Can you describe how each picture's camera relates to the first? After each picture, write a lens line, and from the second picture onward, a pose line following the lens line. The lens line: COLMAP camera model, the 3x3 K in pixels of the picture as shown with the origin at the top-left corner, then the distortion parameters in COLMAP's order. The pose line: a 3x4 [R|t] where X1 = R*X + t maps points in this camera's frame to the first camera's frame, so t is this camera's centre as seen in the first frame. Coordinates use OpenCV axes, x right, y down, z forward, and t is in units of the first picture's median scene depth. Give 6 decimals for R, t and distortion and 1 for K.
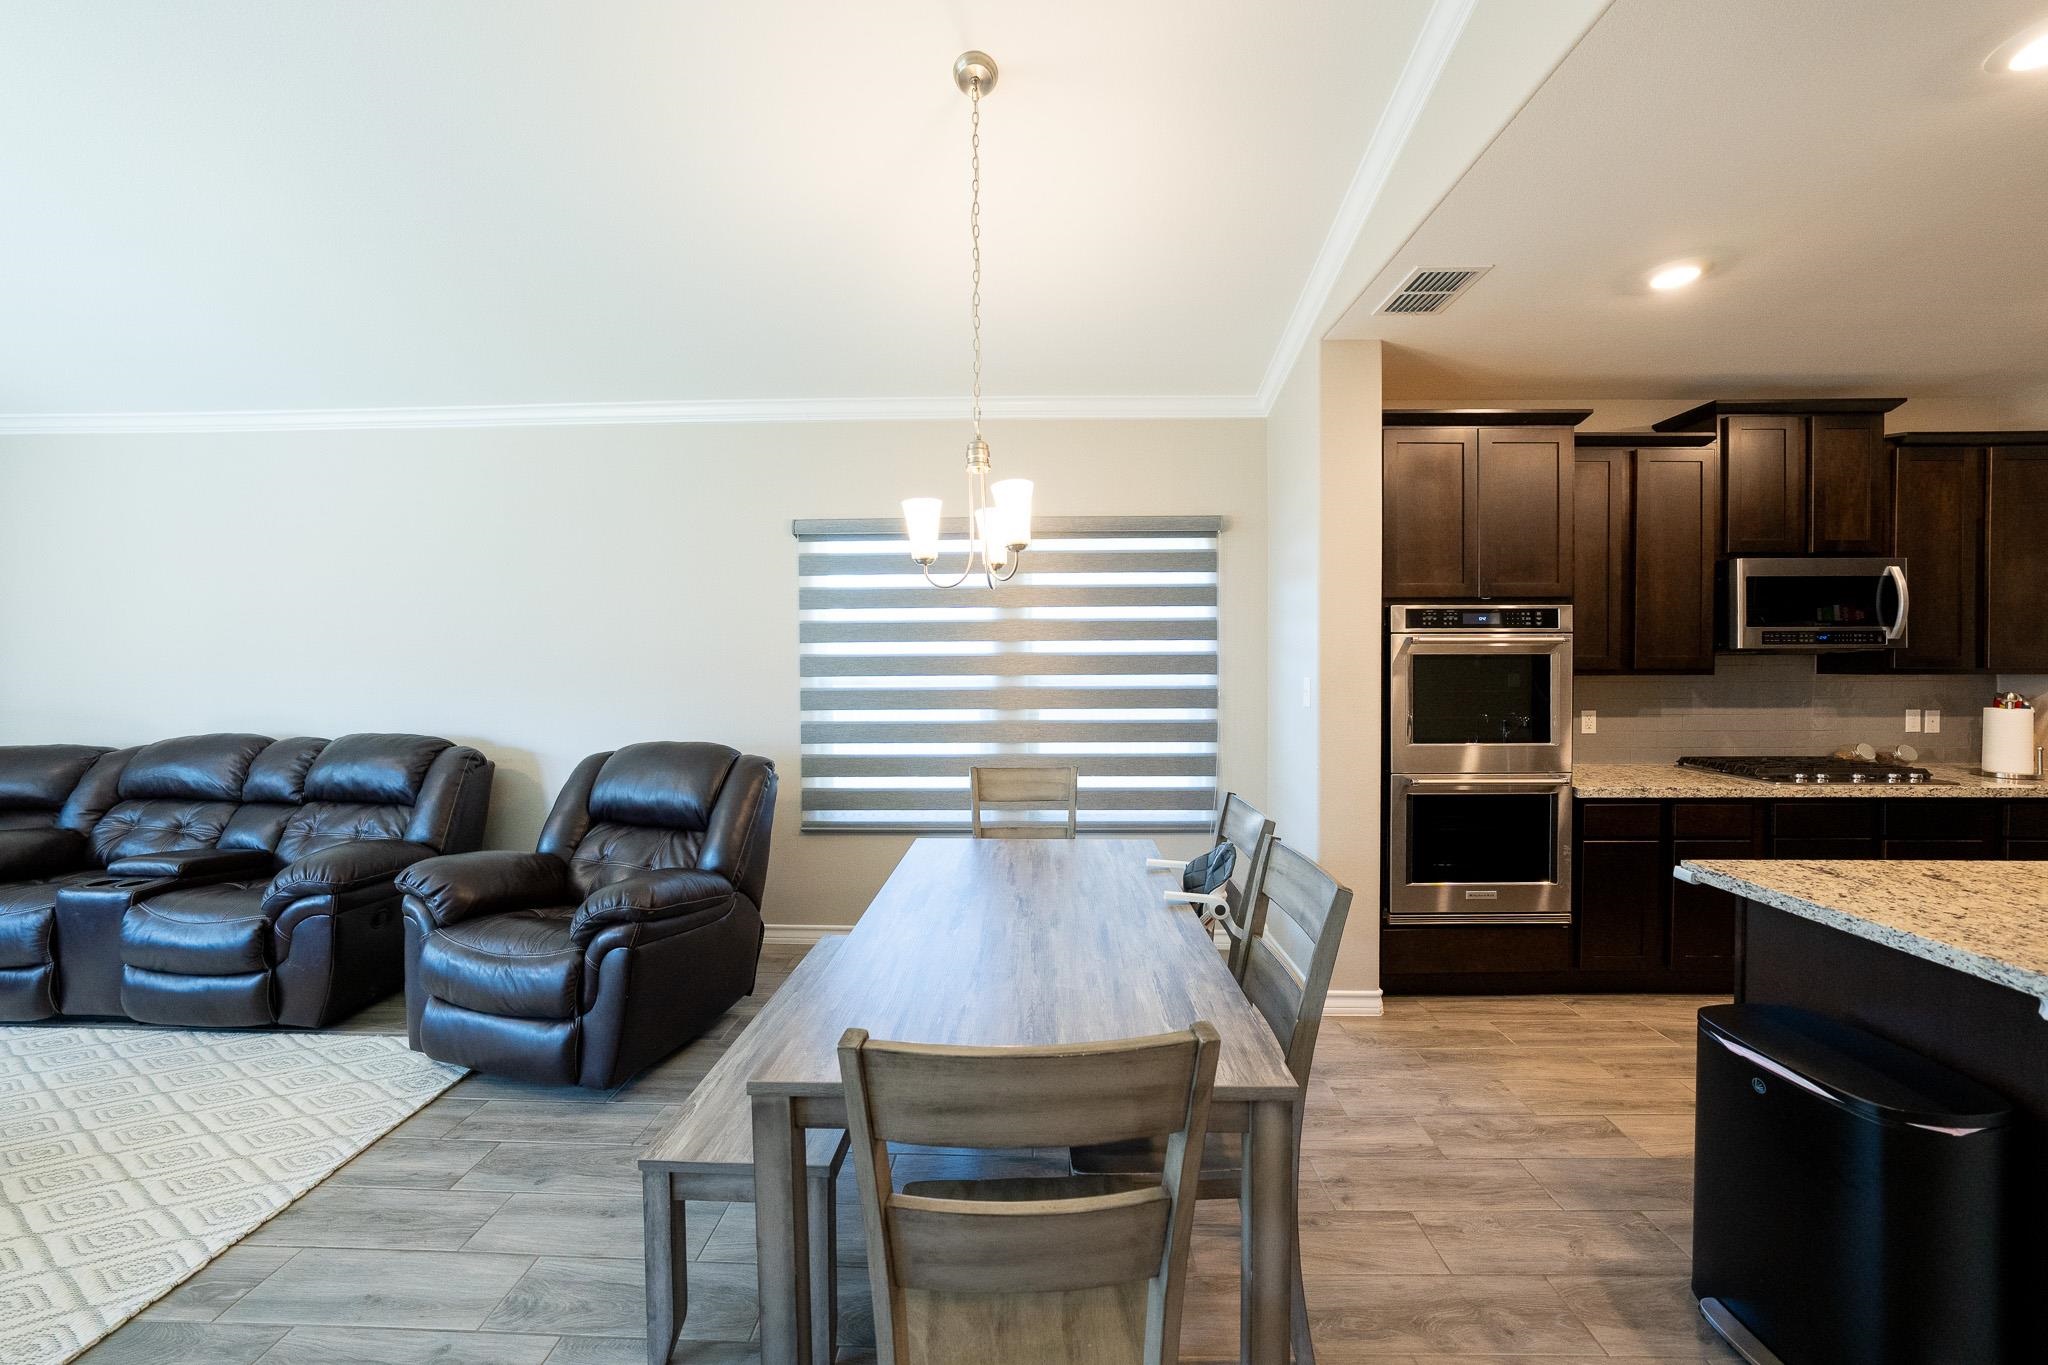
lens RADIAL K [[735.3, 0, 1018.4], [0, 735.3, 673.0], [0, 0, 1]] dist [-0.035522, 0.009022]
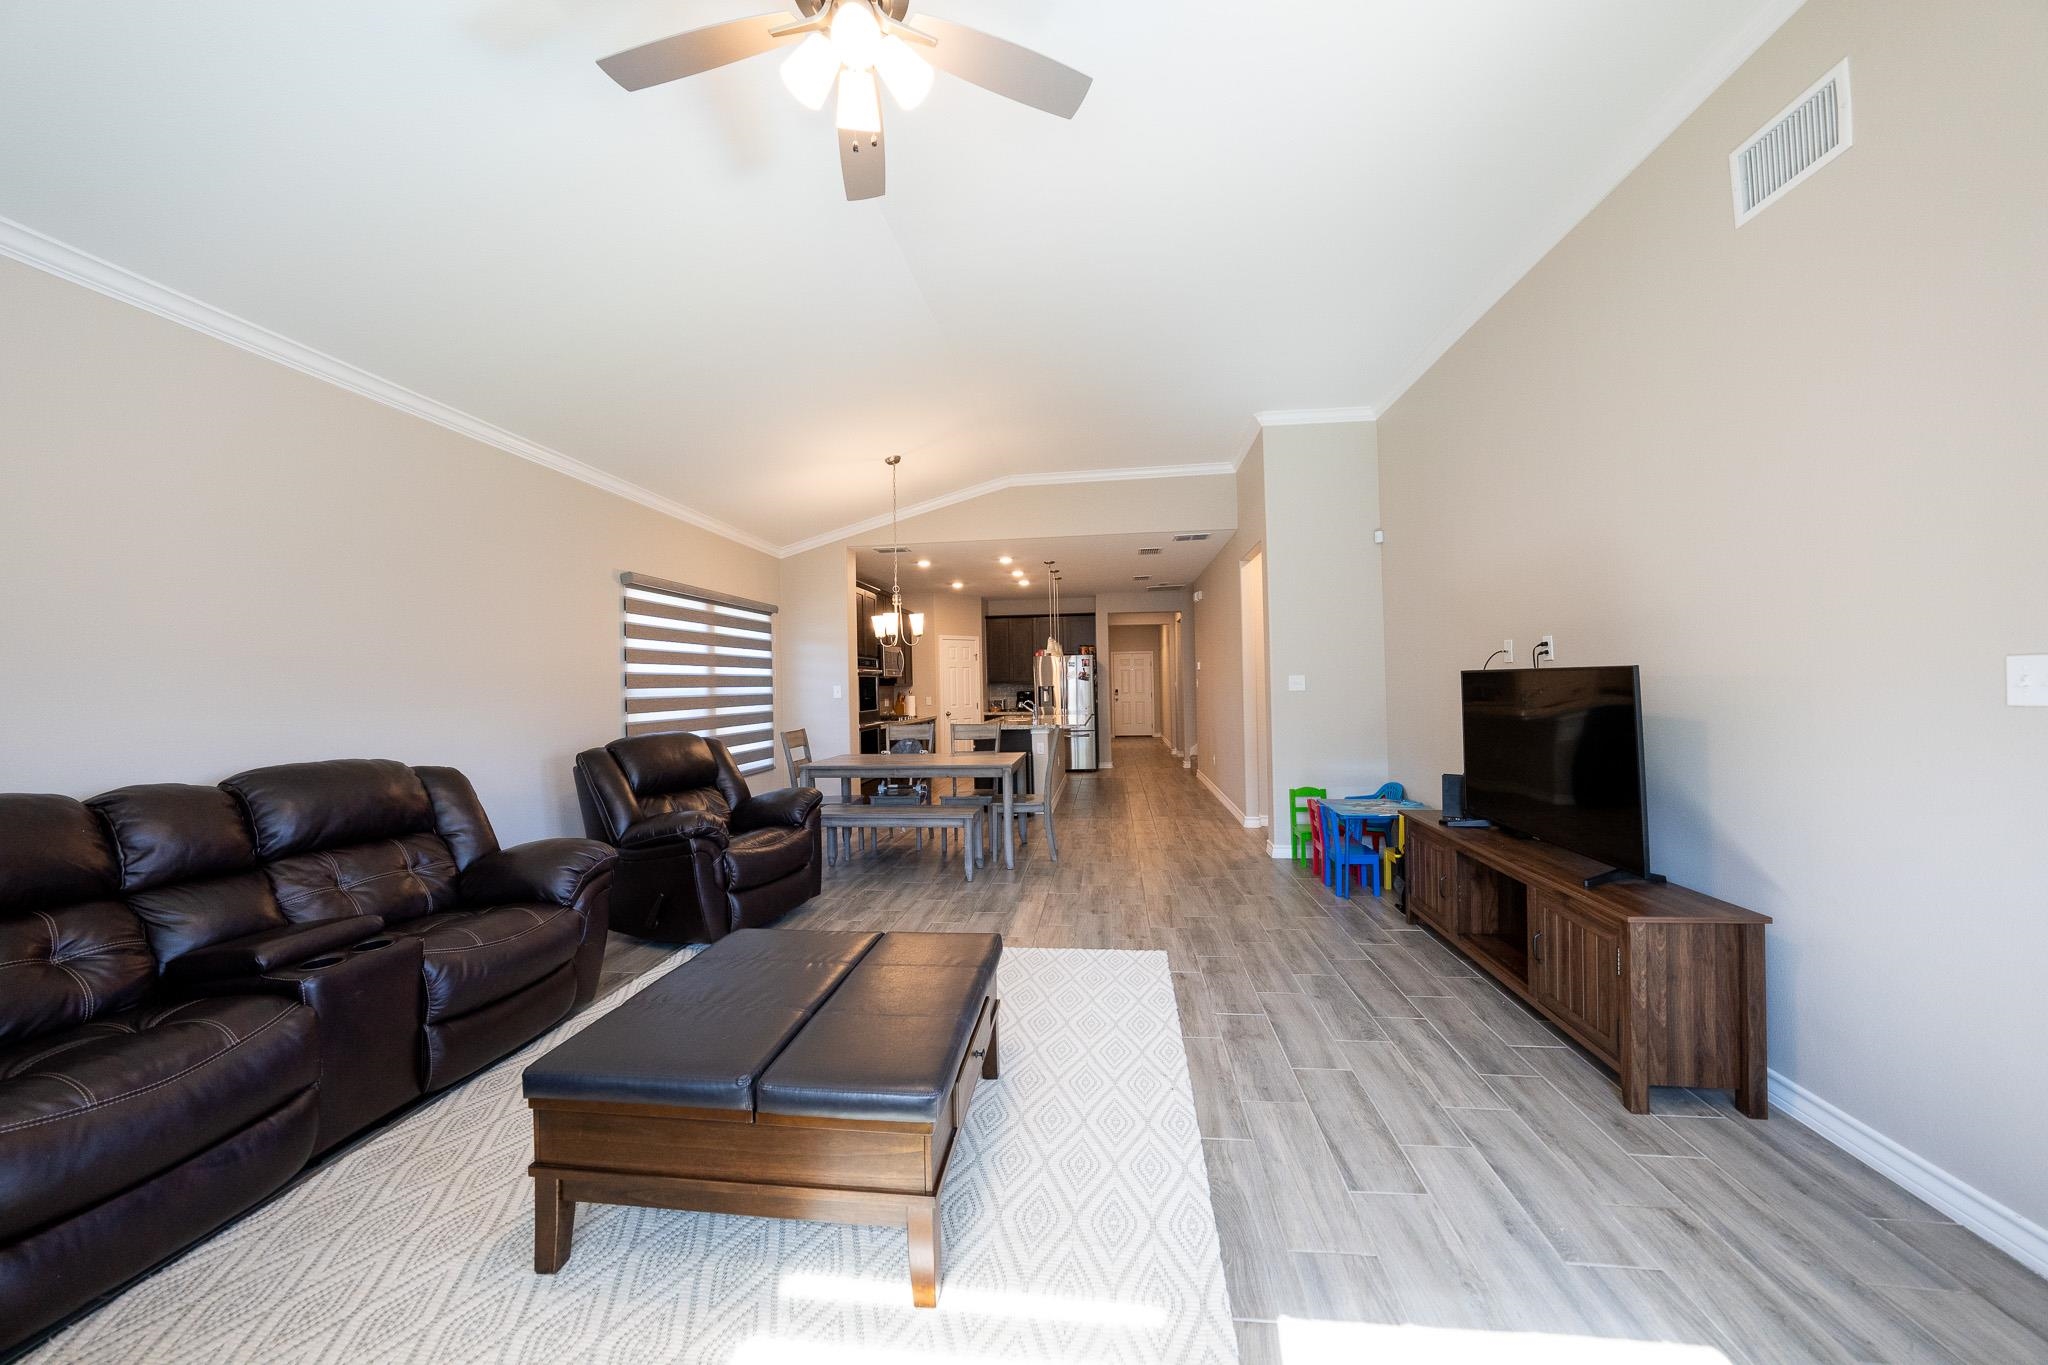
lens RADIAL K [[704.5, 0, 1027.2], [0, 704.5, 681.2], [0, 0, 1]] dist [-0.030442, 0.007112]
pose [[0.084478, 0.007977, 0.996393, -1.753467], [0.040562, 0.999112, -0.011438, 0.042018], [-0.995599, 0.041382, 0.084079, 0.200408]]
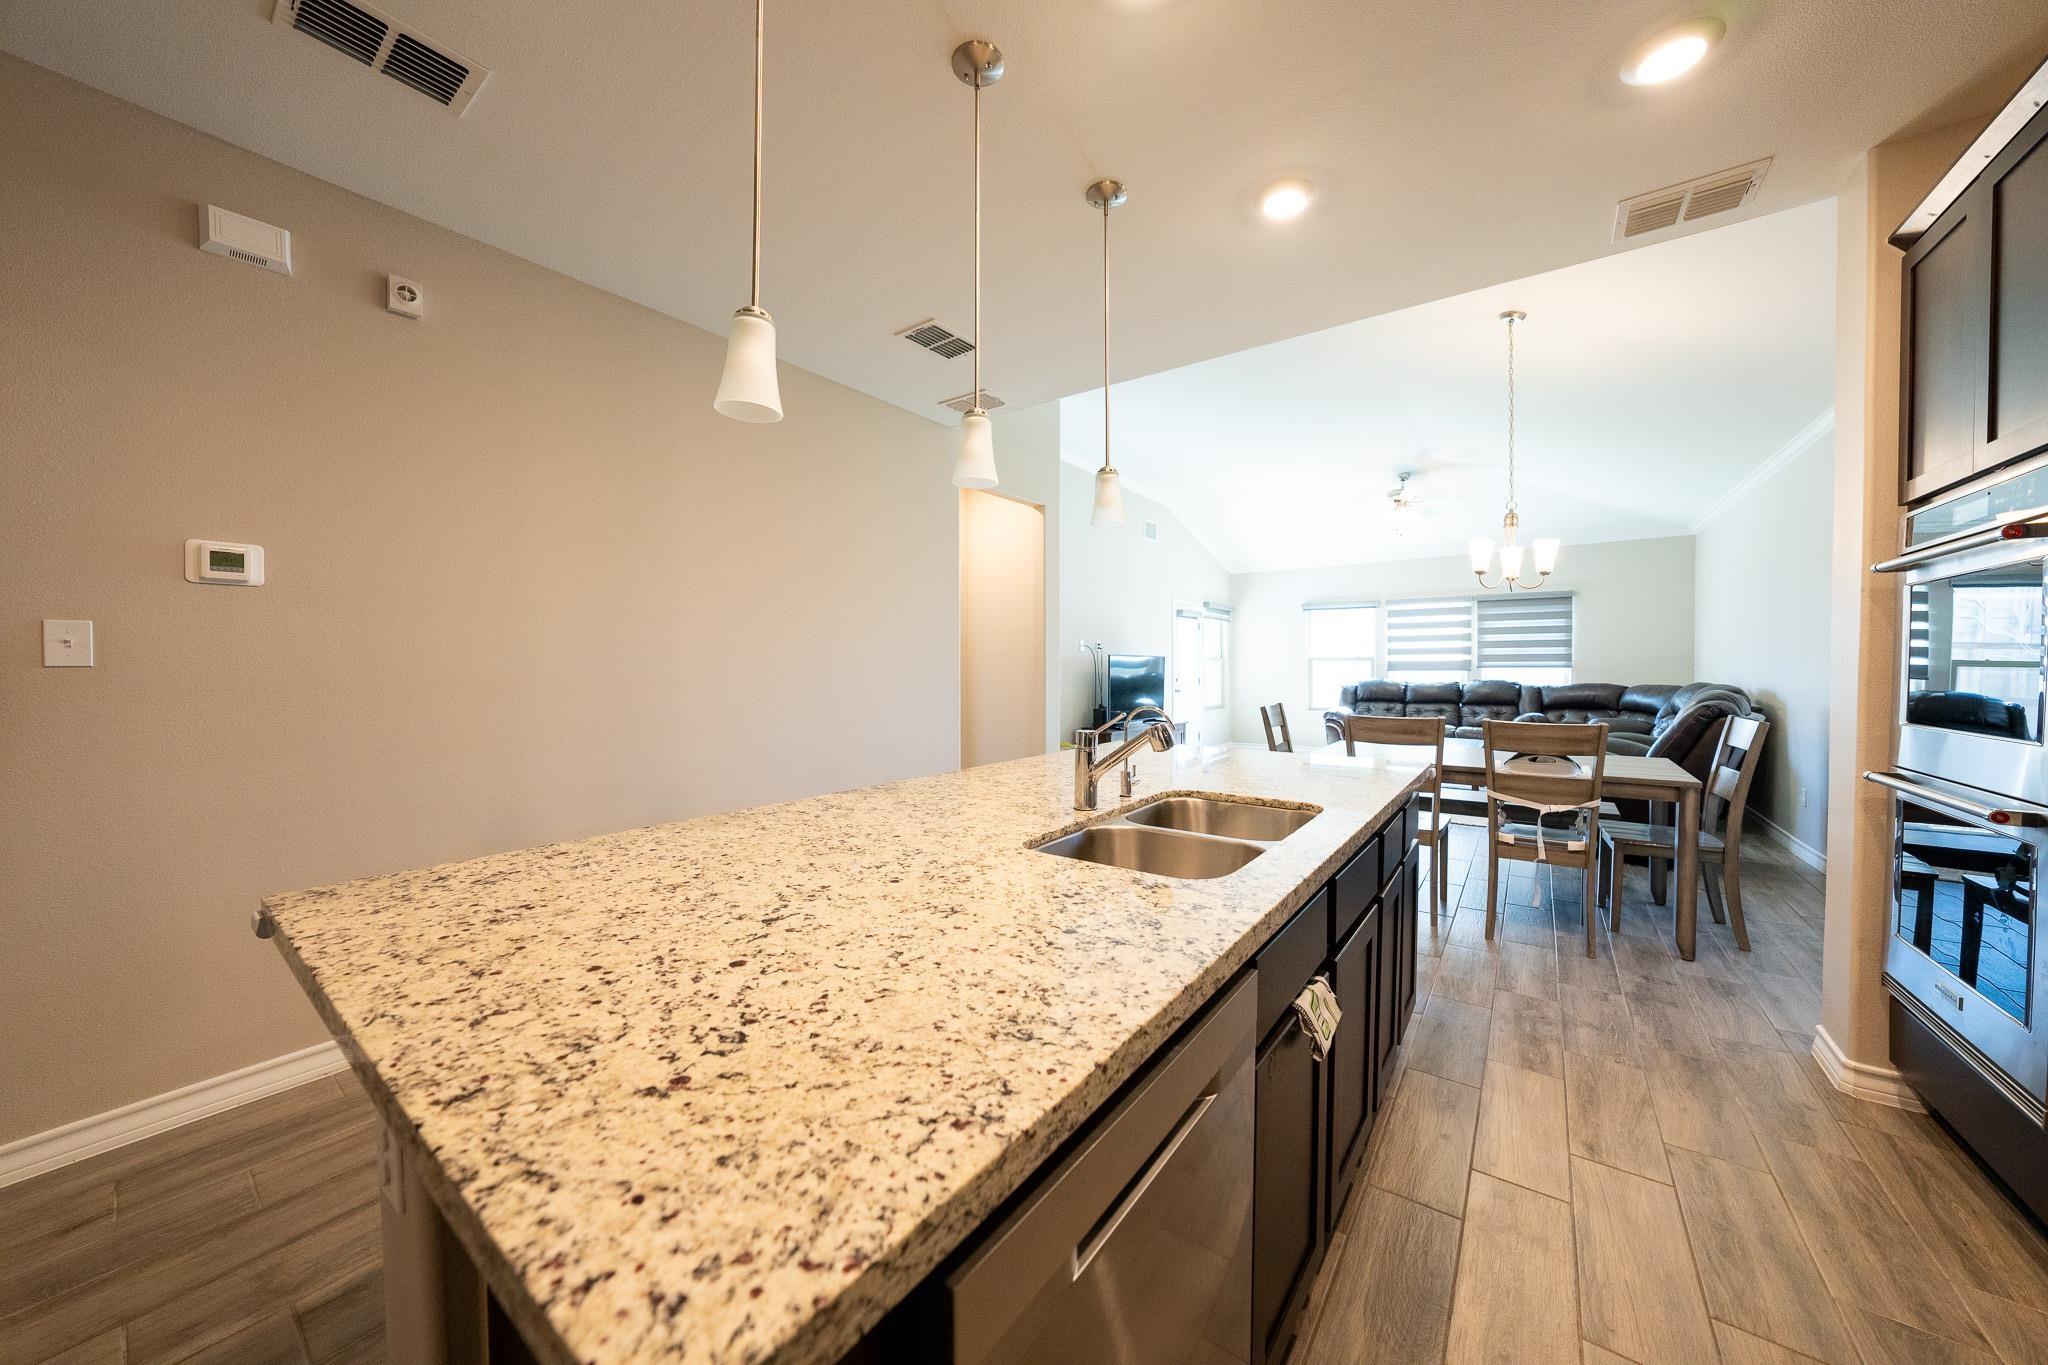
lens RADIAL K [[704.5, 0, 1027.2], [0, 704.5, 681.2], [0, 0, 1]] dist [-0.030442, 0.007112]
pose [[-0.566291, 0.022918, -0.823886, 1.418931], [-0.012446, 0.999262, 0.036351, 0.045434], [0.824111, 0.030839, -0.565588, 0.659534]]
